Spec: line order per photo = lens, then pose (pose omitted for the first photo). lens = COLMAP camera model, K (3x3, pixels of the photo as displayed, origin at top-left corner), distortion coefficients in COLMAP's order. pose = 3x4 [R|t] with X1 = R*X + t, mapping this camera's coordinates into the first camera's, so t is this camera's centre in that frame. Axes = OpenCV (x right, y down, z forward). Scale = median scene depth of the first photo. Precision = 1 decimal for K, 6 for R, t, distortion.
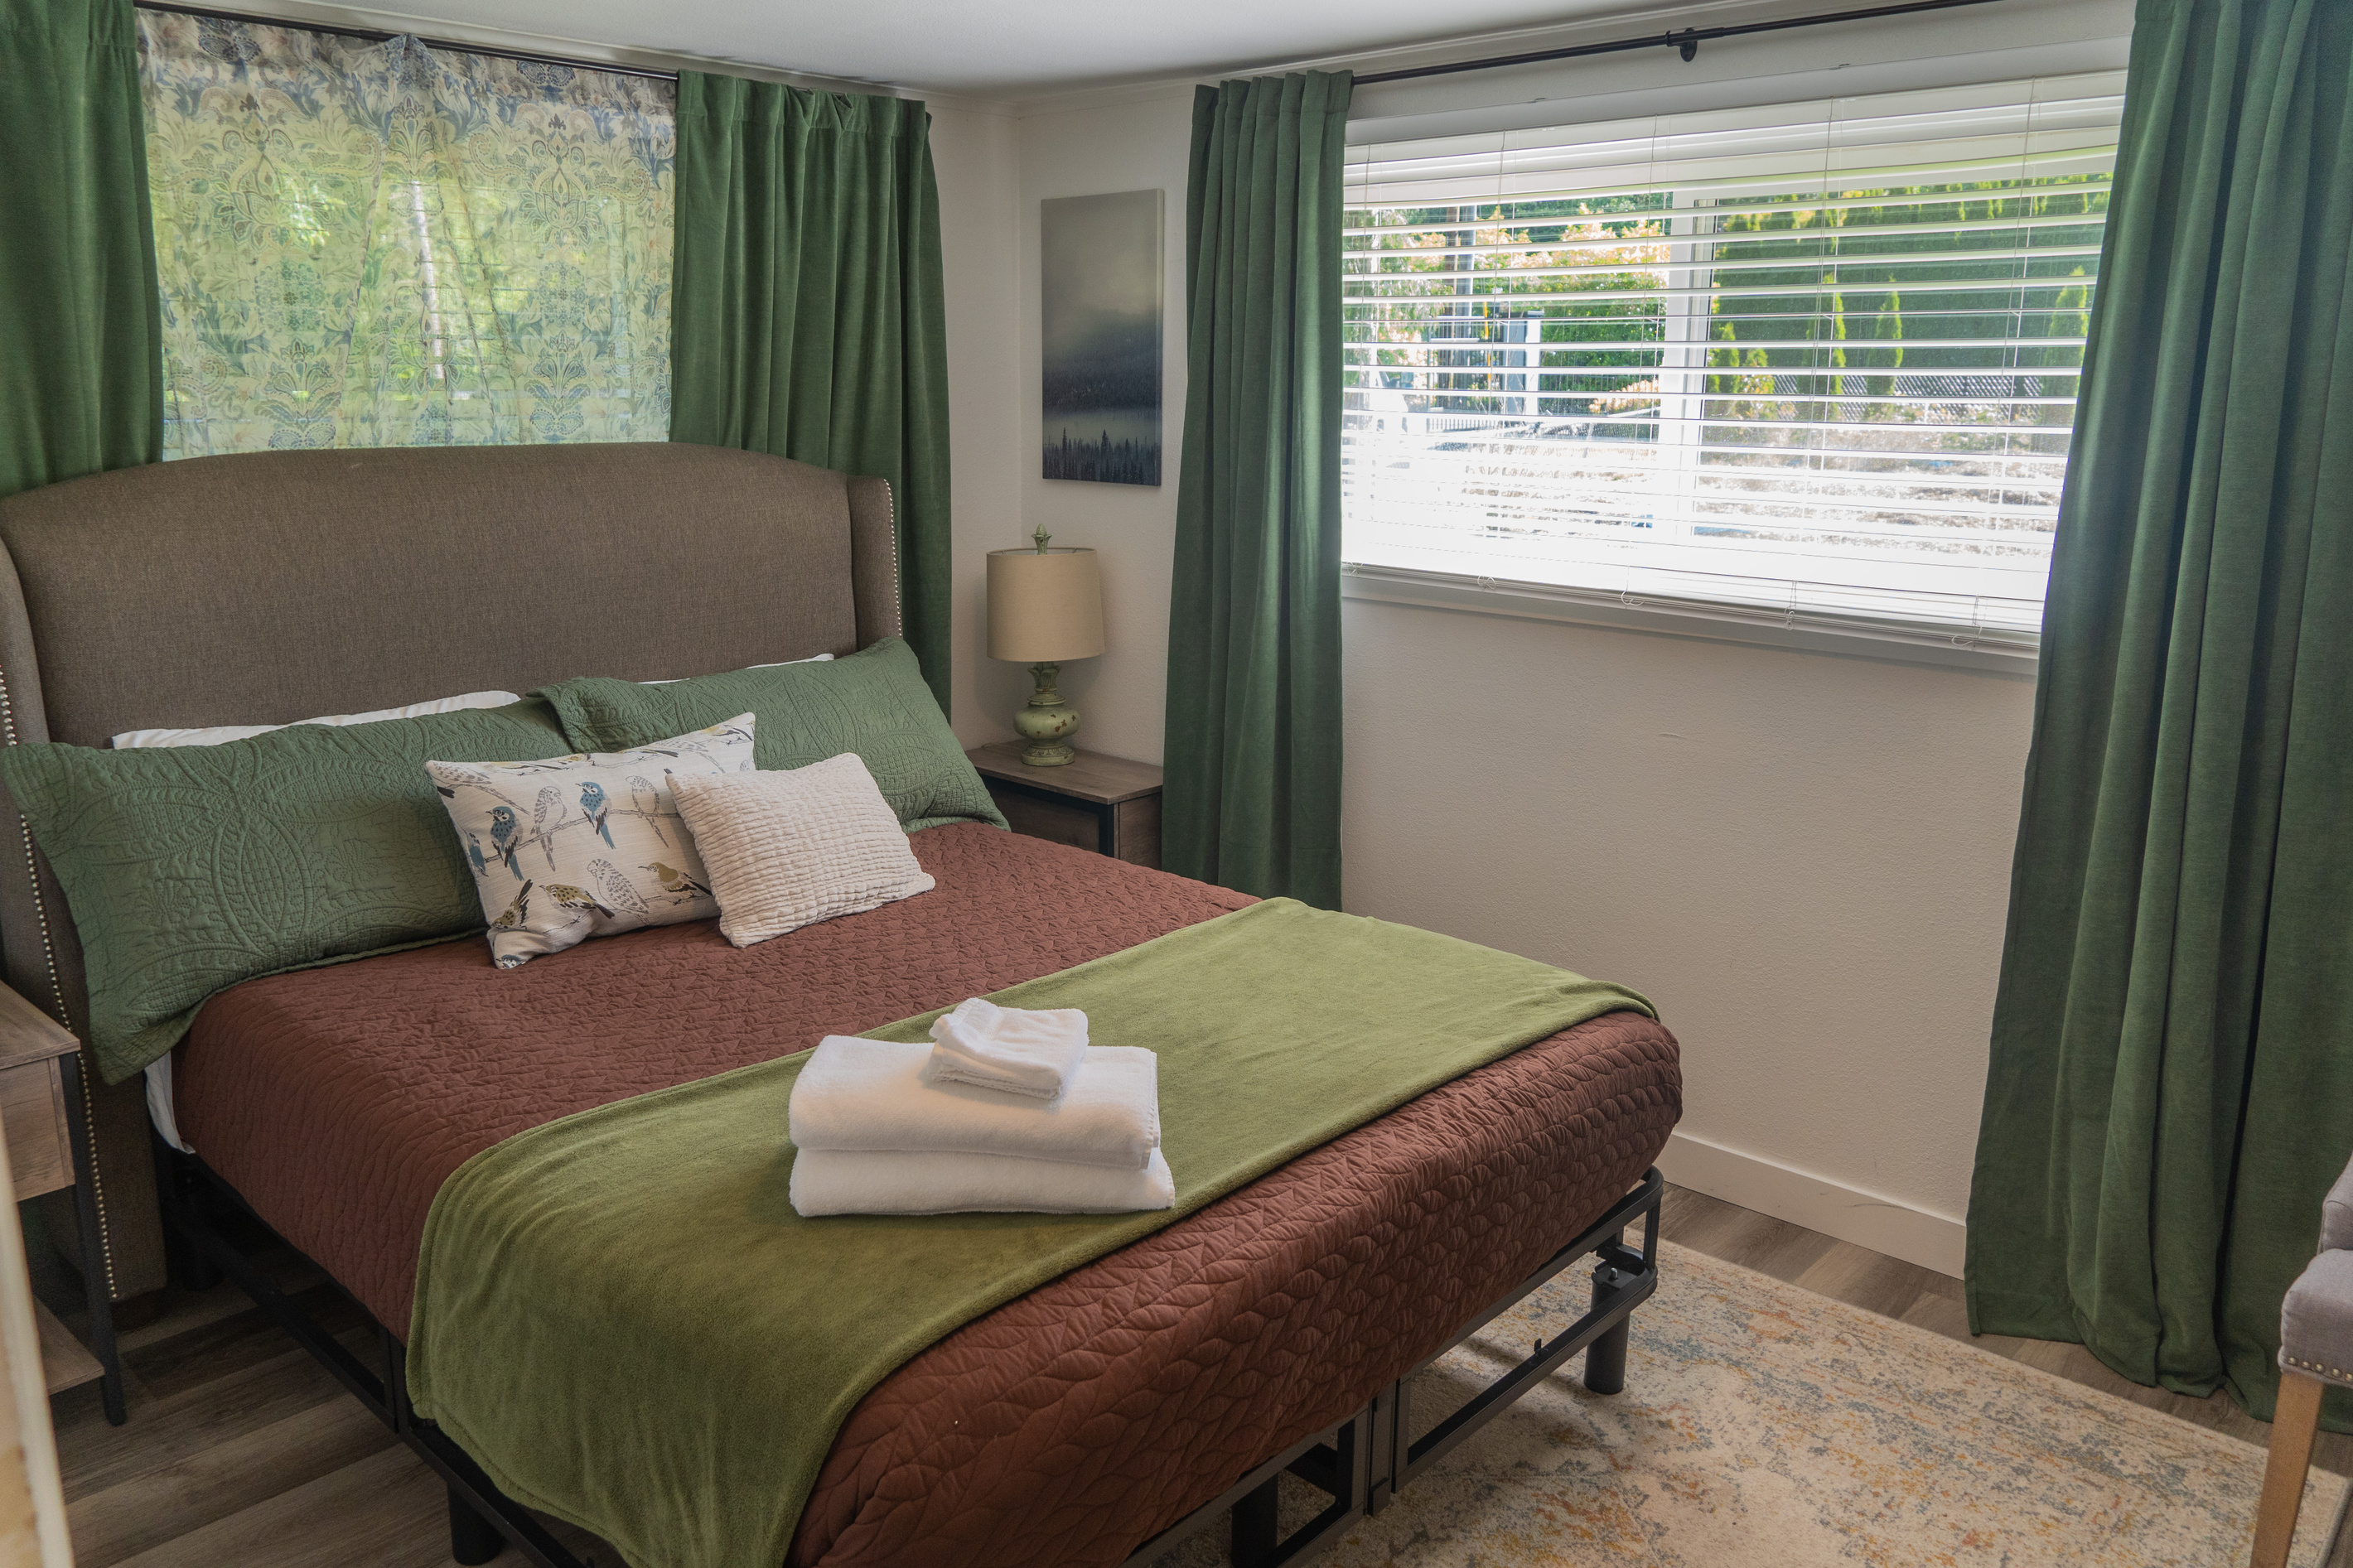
lens RADIAL K [[1763.1, 0, 1170.8], [0, 1763.1, 784.2], [0, 0, 1]] dist [-0.008417, 0.000511]
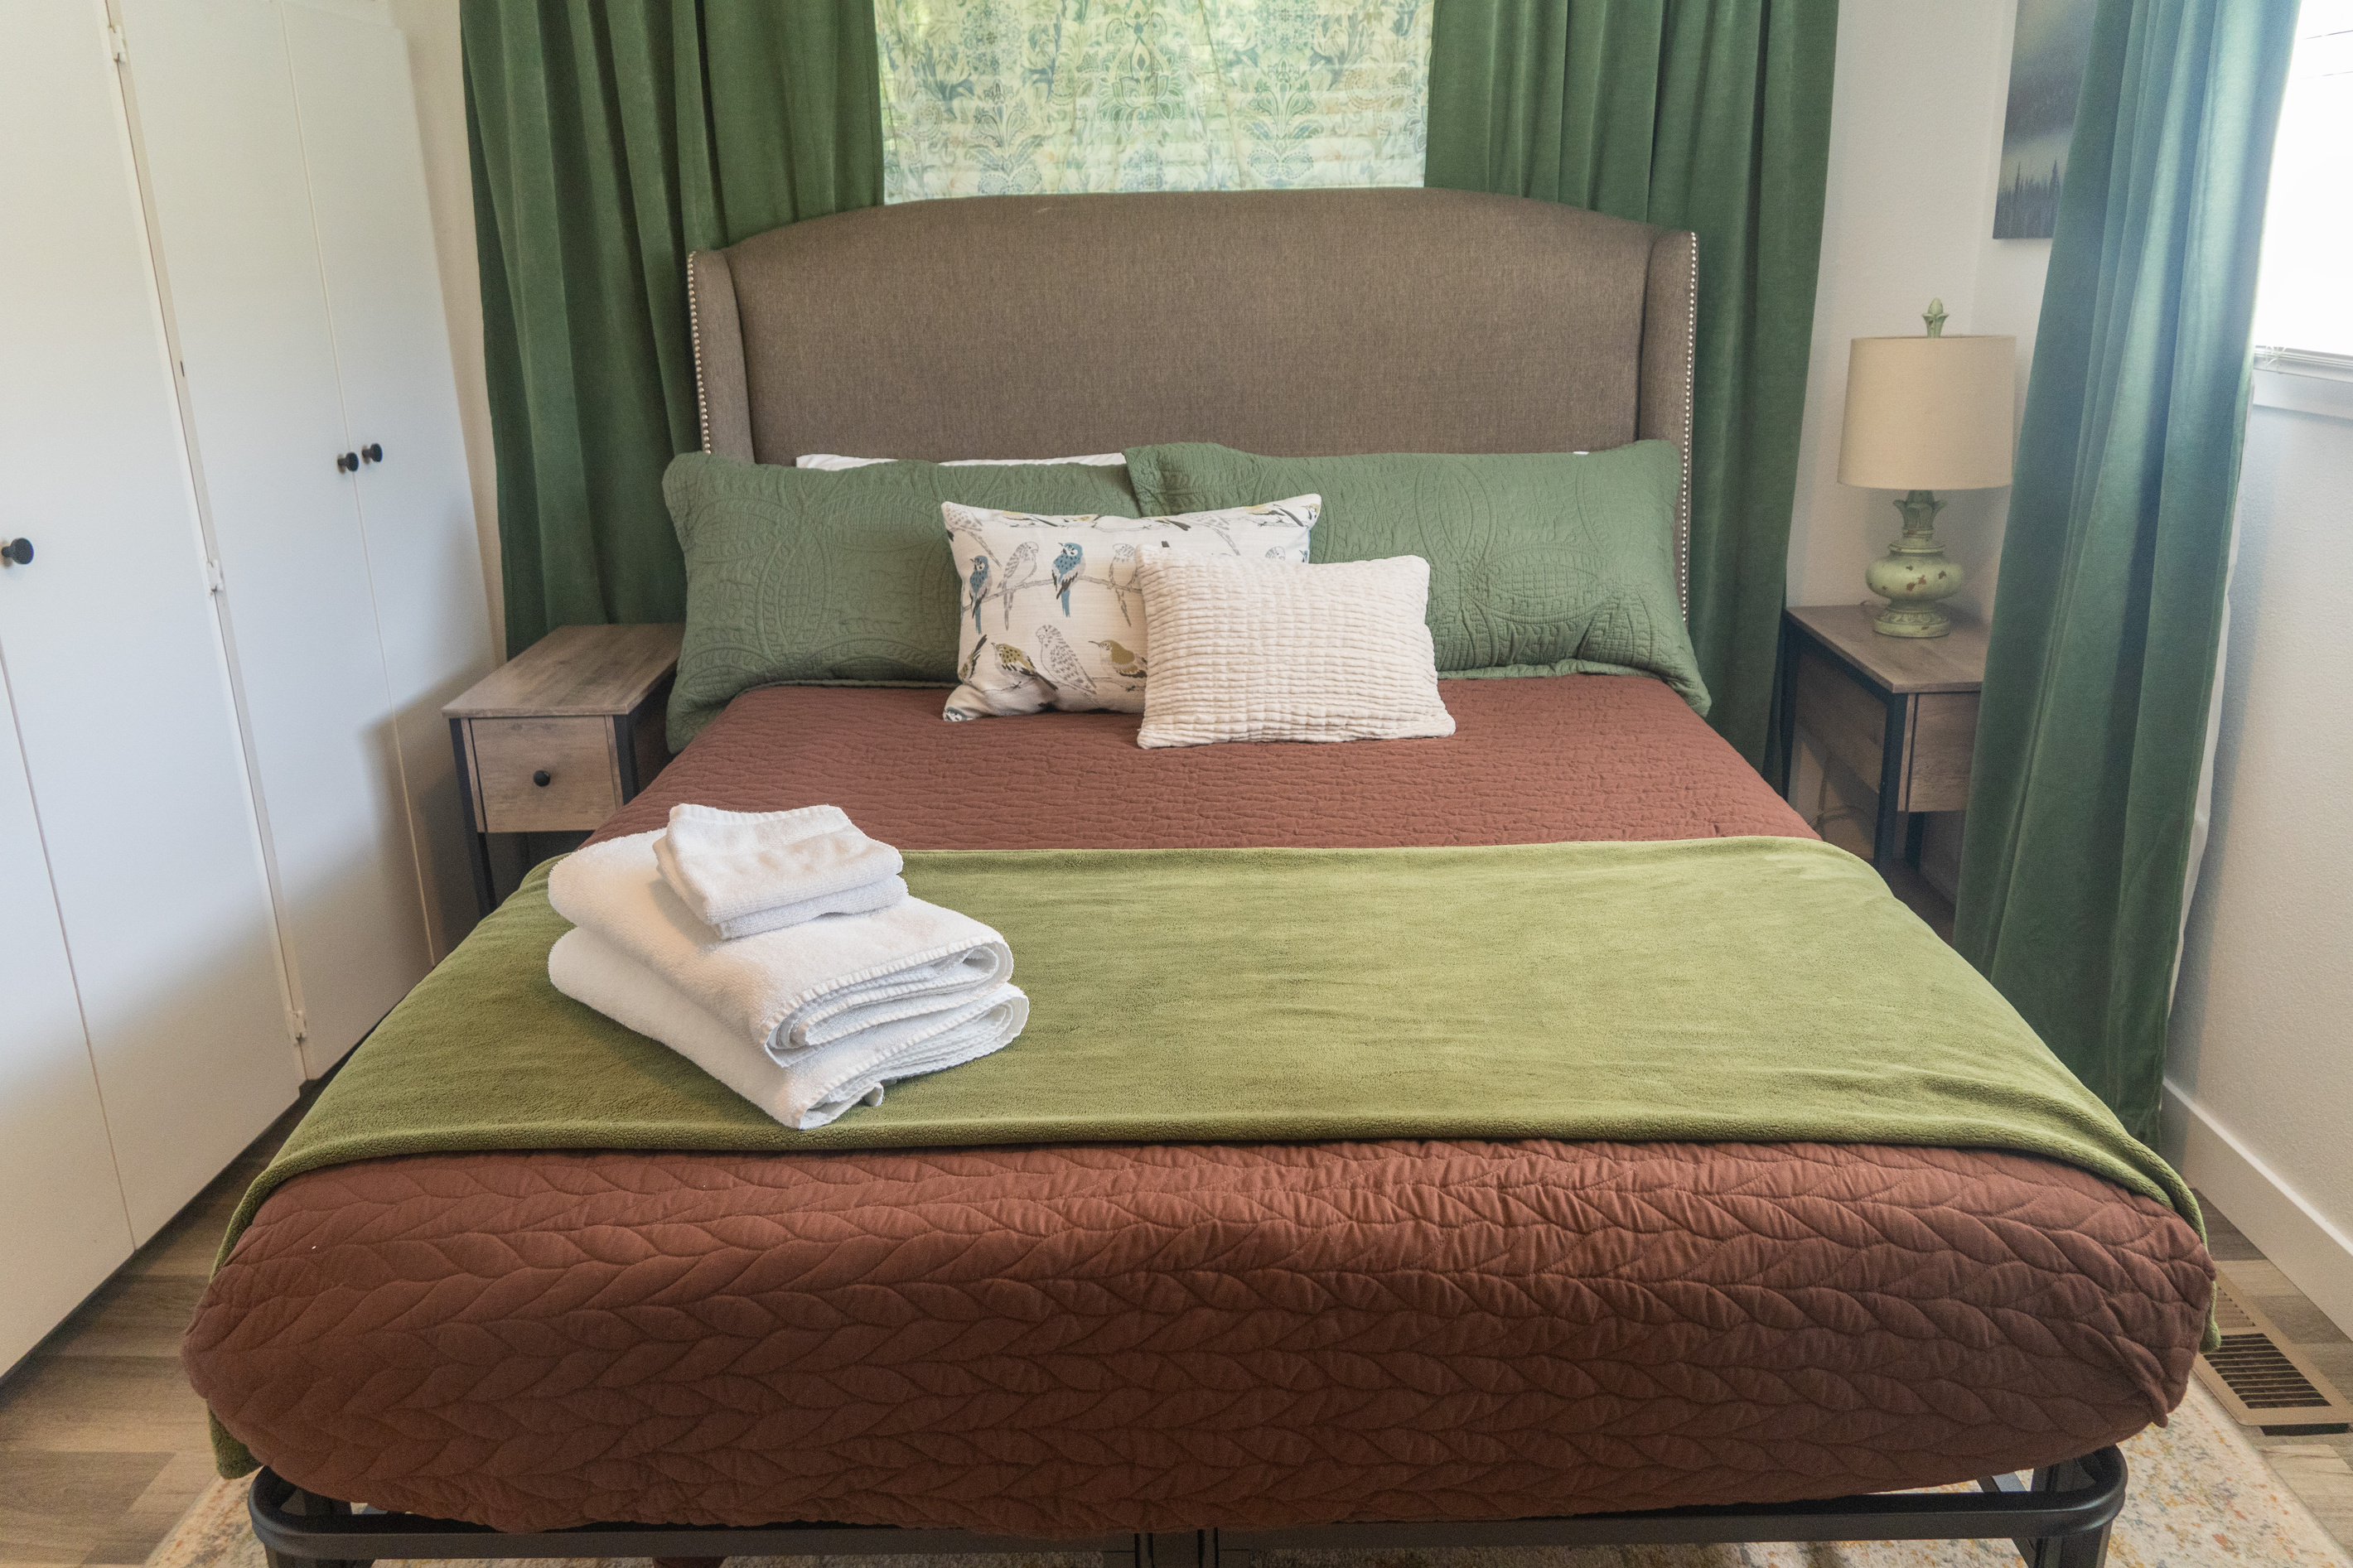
lens RADIAL K [[1763.1, 0, 1179.1], [0, 1763.1, 782.0], [0, 0, 1]] dist [-0.008417, 0.000511]
pose [[0.662477, 0.198244, -0.722373, 0.388742], [-0.142527, 0.980087, 0.138260, -0.013858], [0.735398, 0.011364, 0.677541, 0.406705]]
